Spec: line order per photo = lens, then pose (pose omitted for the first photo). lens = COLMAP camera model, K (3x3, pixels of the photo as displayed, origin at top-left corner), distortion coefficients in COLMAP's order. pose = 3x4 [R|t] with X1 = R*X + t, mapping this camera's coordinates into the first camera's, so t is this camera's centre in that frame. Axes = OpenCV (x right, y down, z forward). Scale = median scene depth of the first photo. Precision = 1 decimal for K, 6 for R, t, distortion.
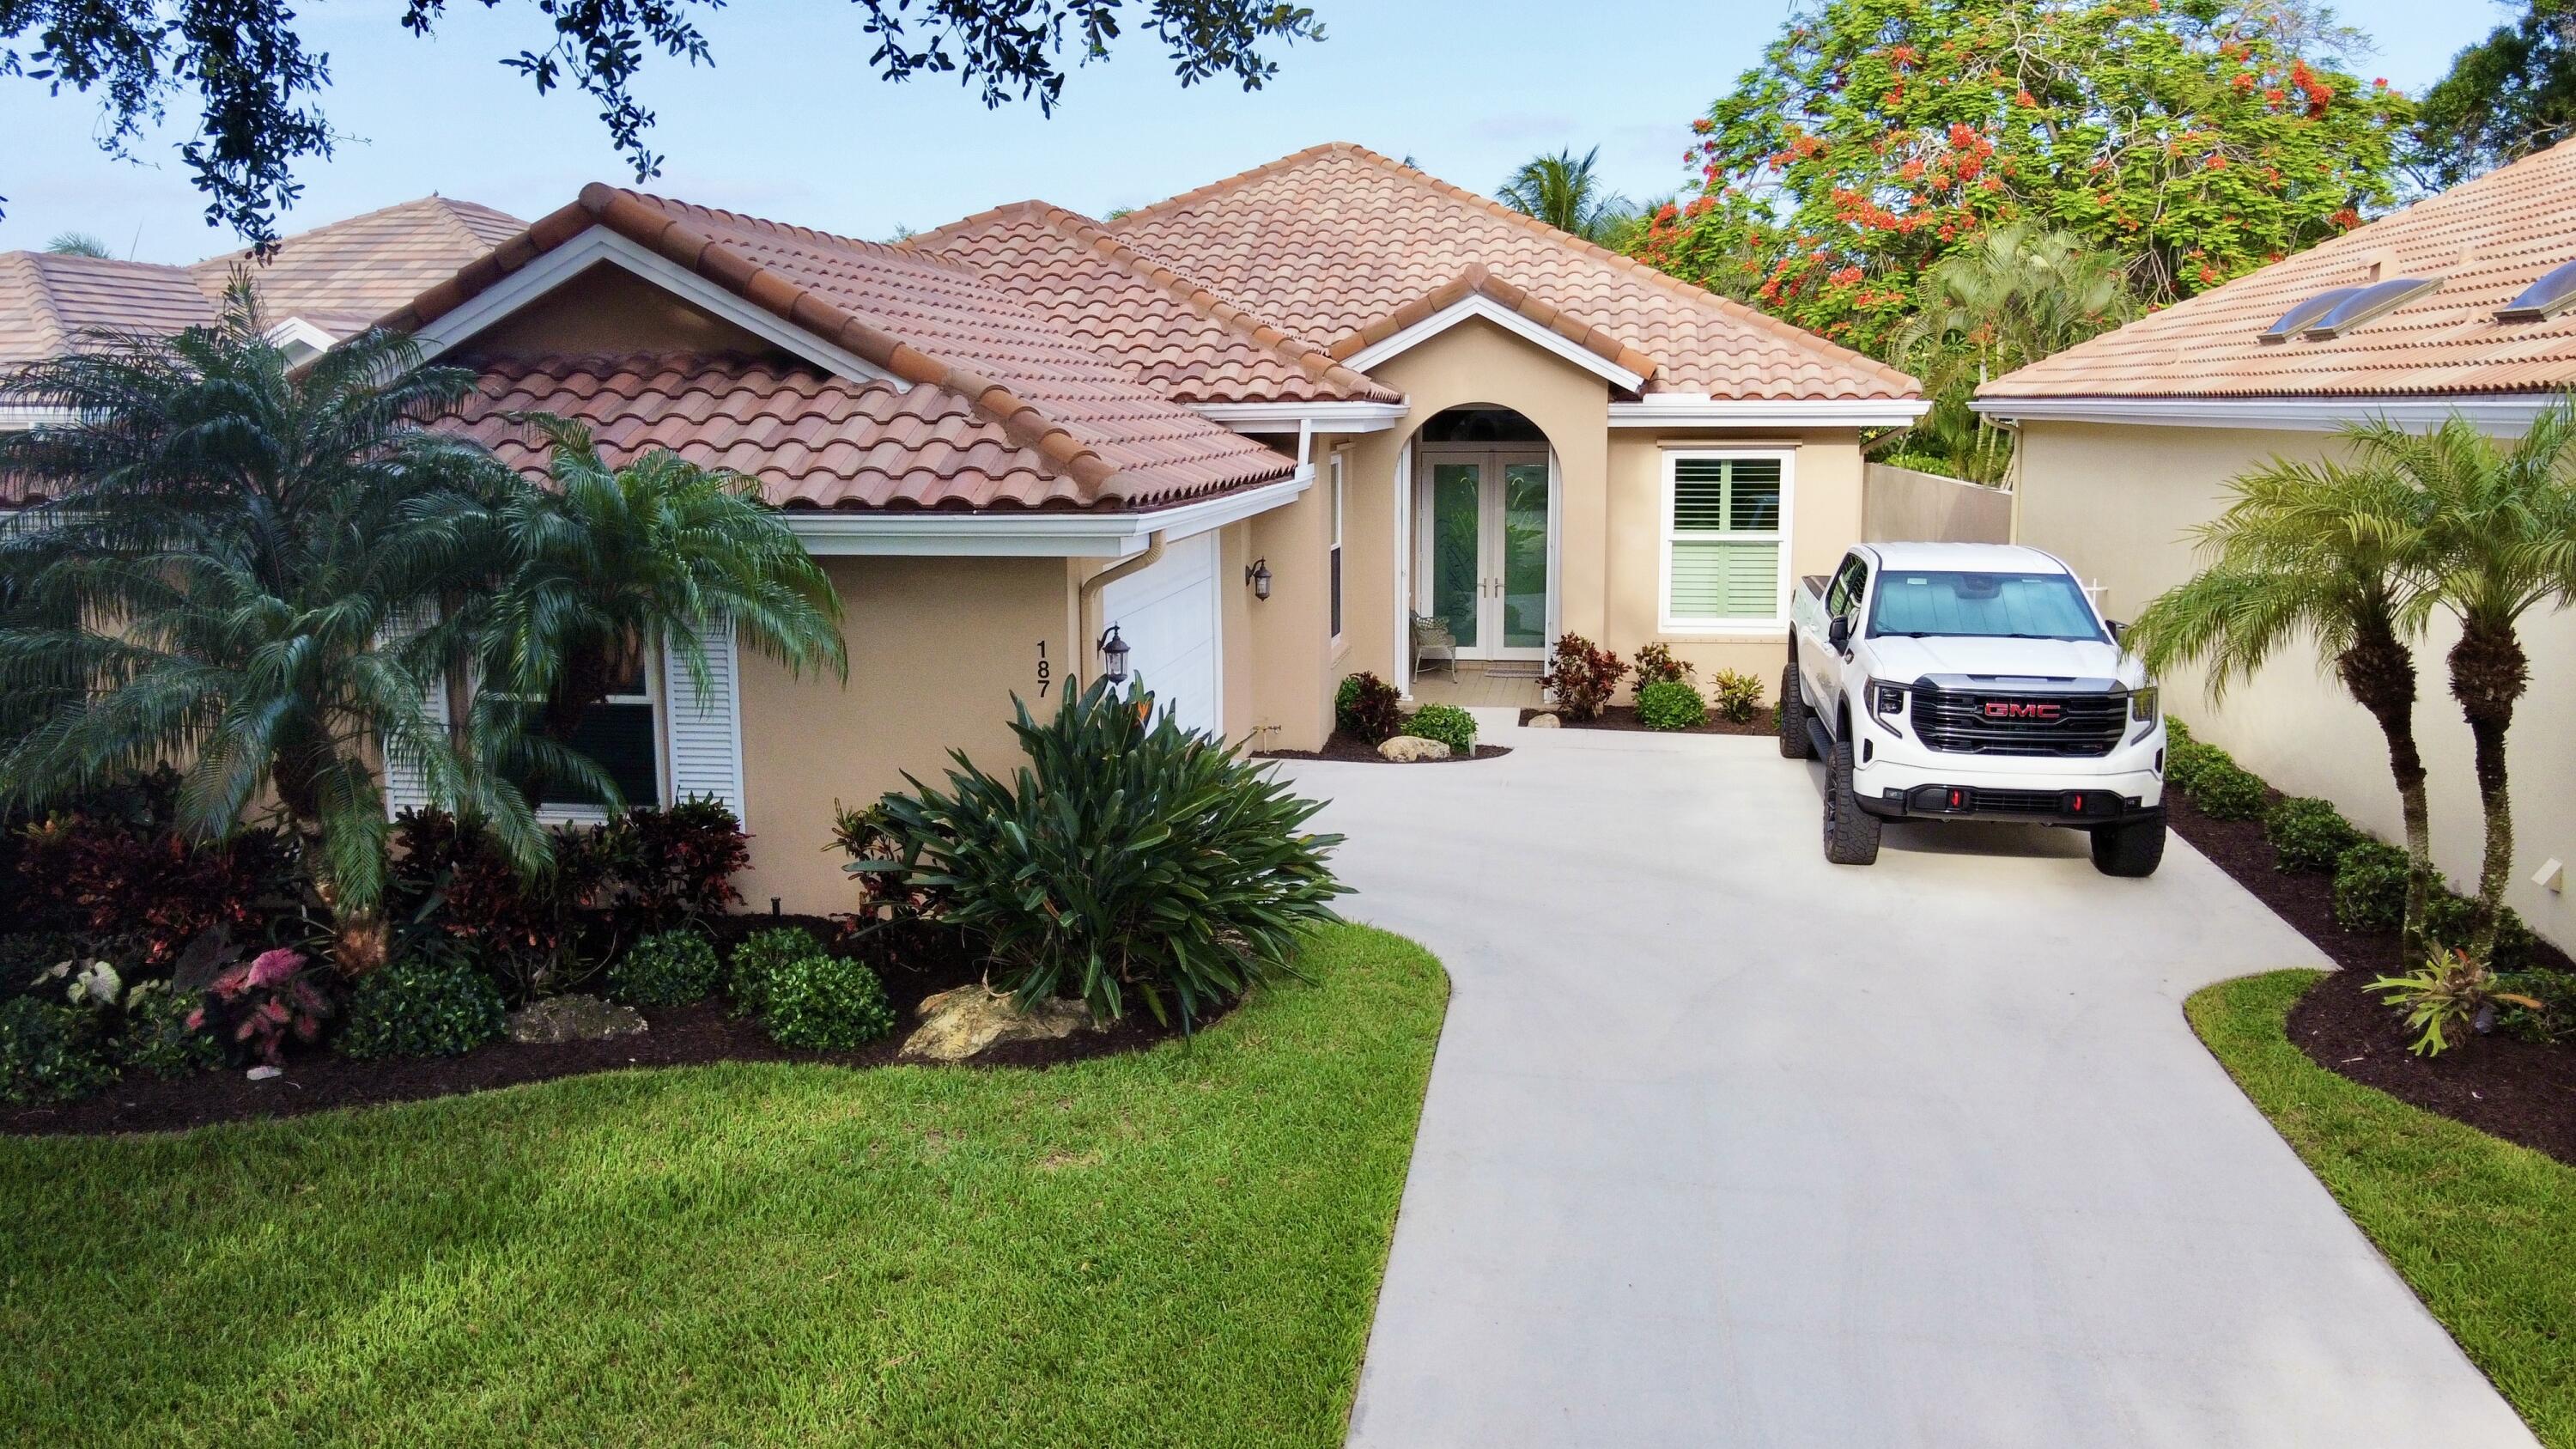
lens RADIAL K [[2010.5, 0, 1288.0], [0, 2010.5, 724.5], [0, 0, 1]] dist [-0.015451, 0.077322]
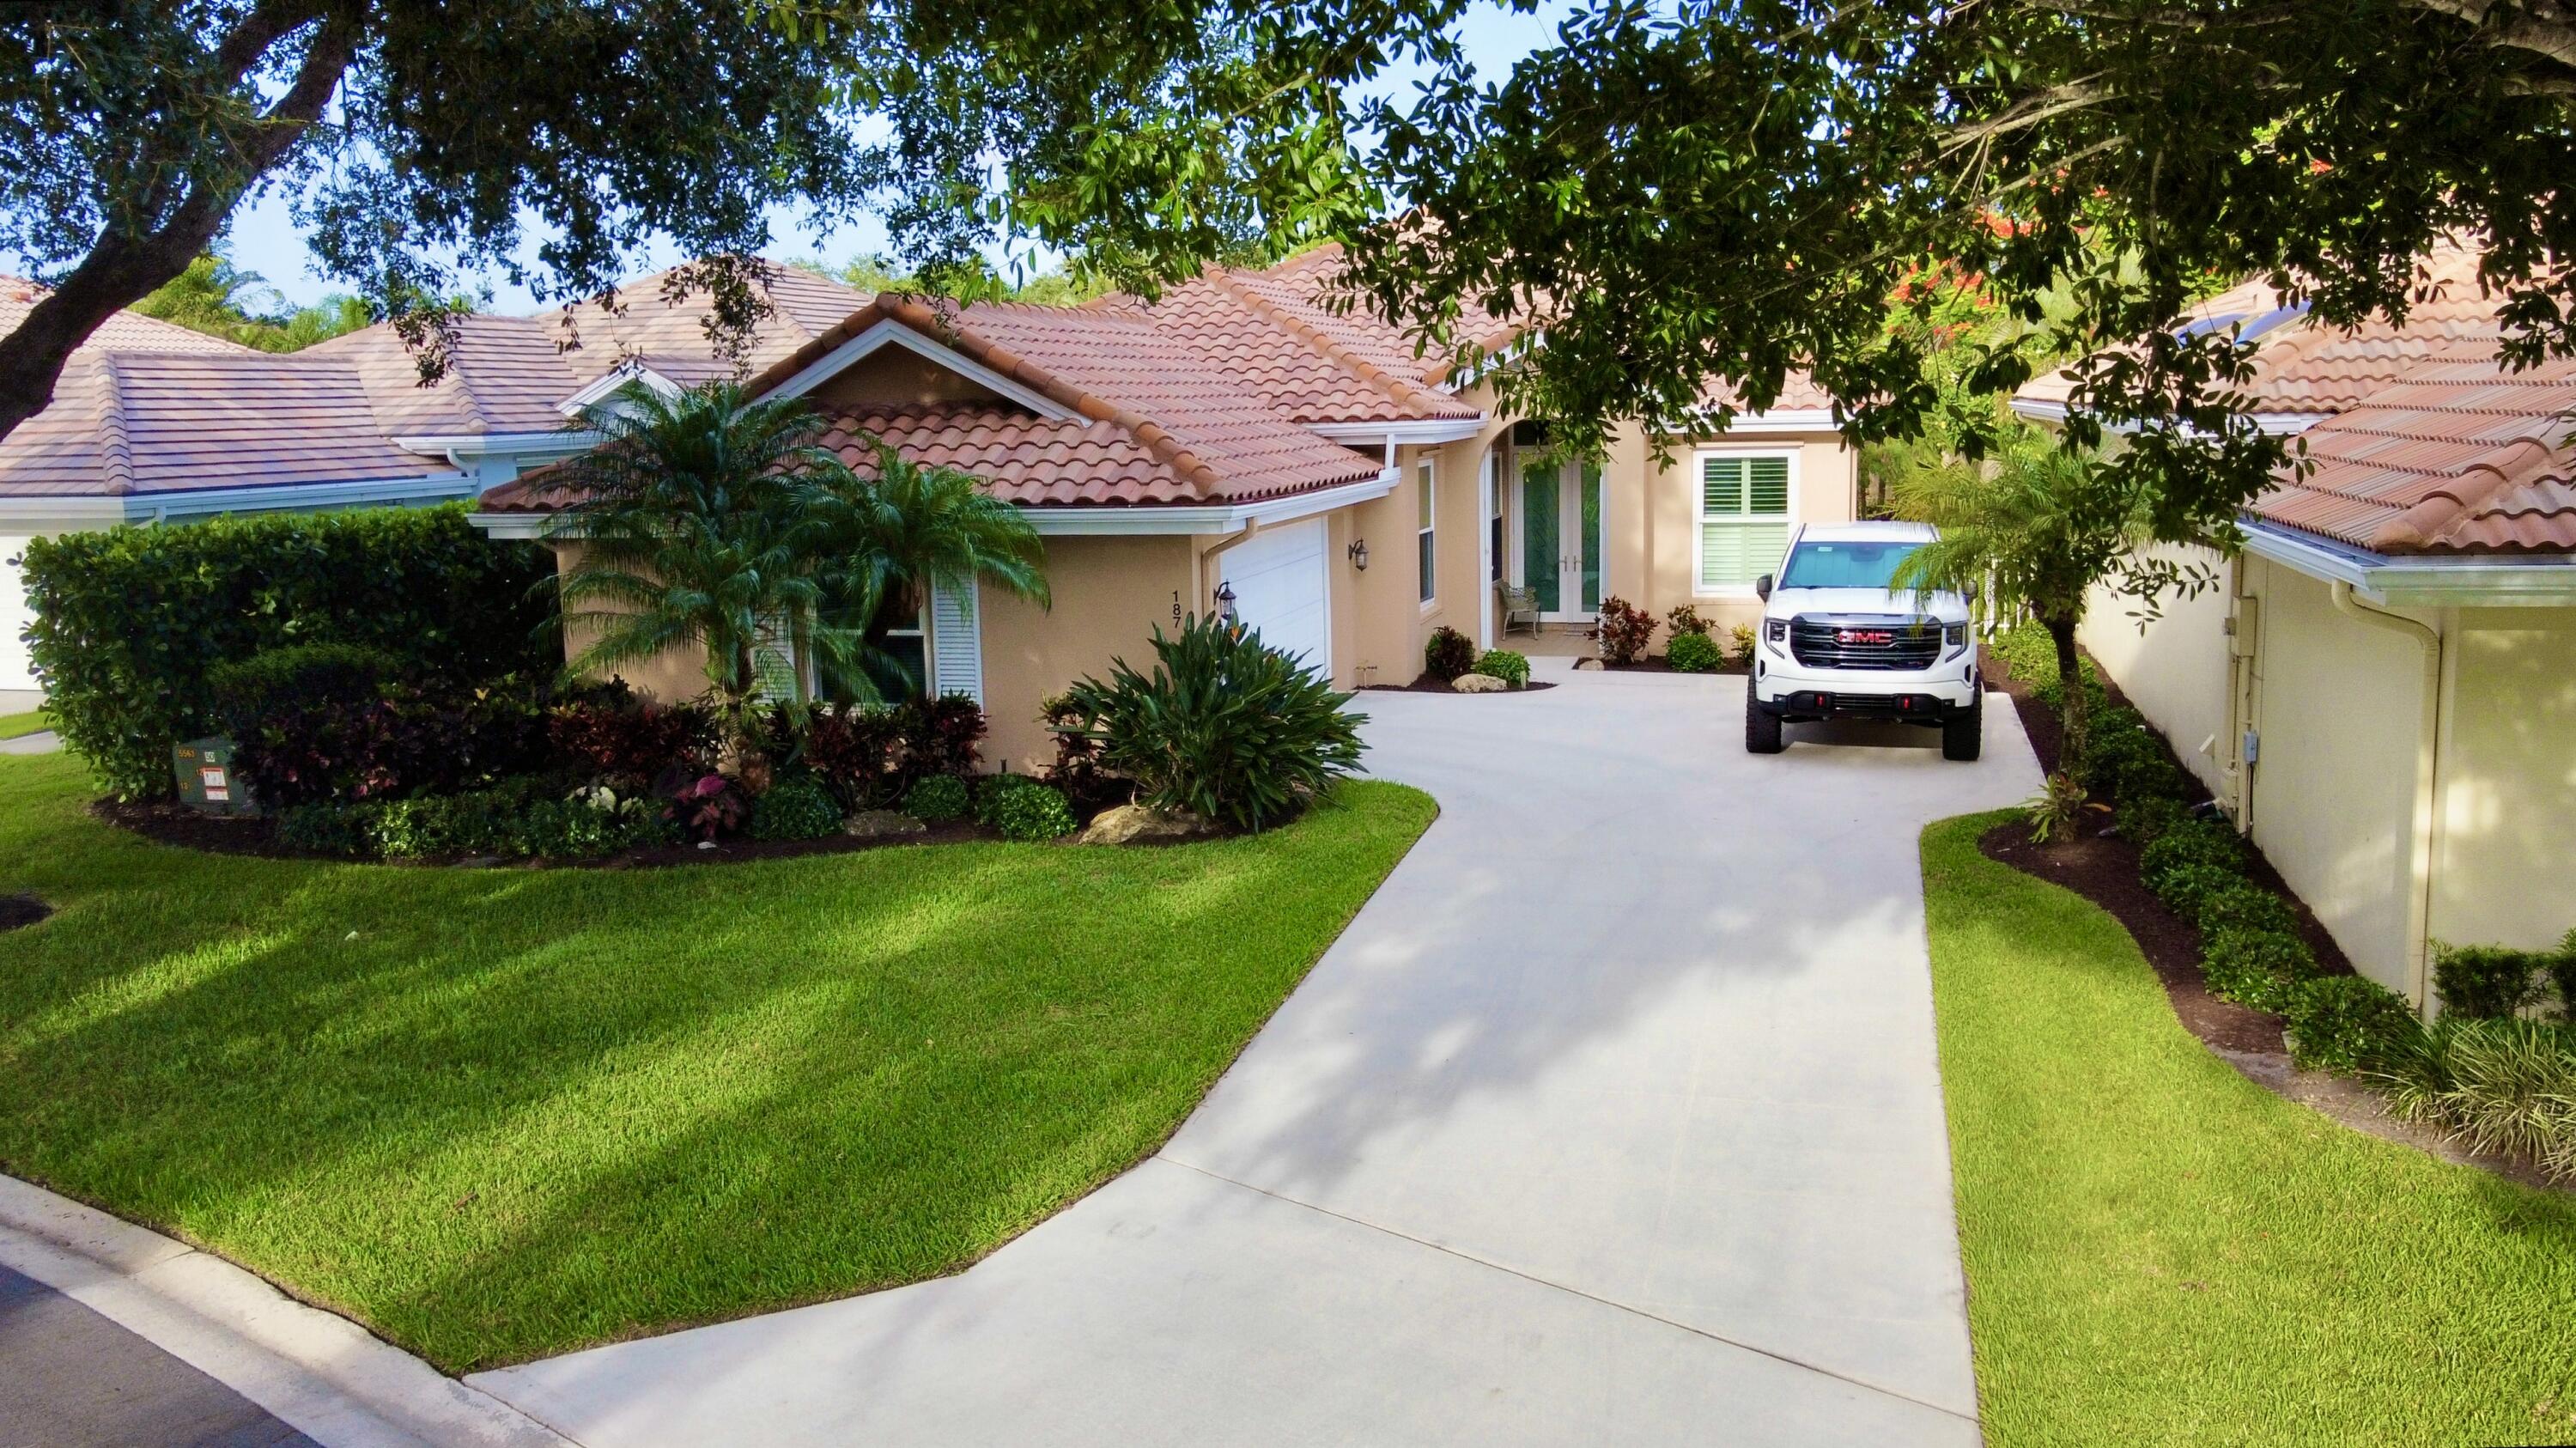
lens RADIAL K [[2010.4, 0, 1288.0], [0, 2010.4, 724.0], [0, 0, 1]] dist [-0.015451, 0.077322]
pose [[0.994349, -0.000408, -0.106157, 0.113098], [0.000713, 0.999996, 0.002835, 0.050448], [0.106155, -0.002895, 0.994345, -0.459606]]
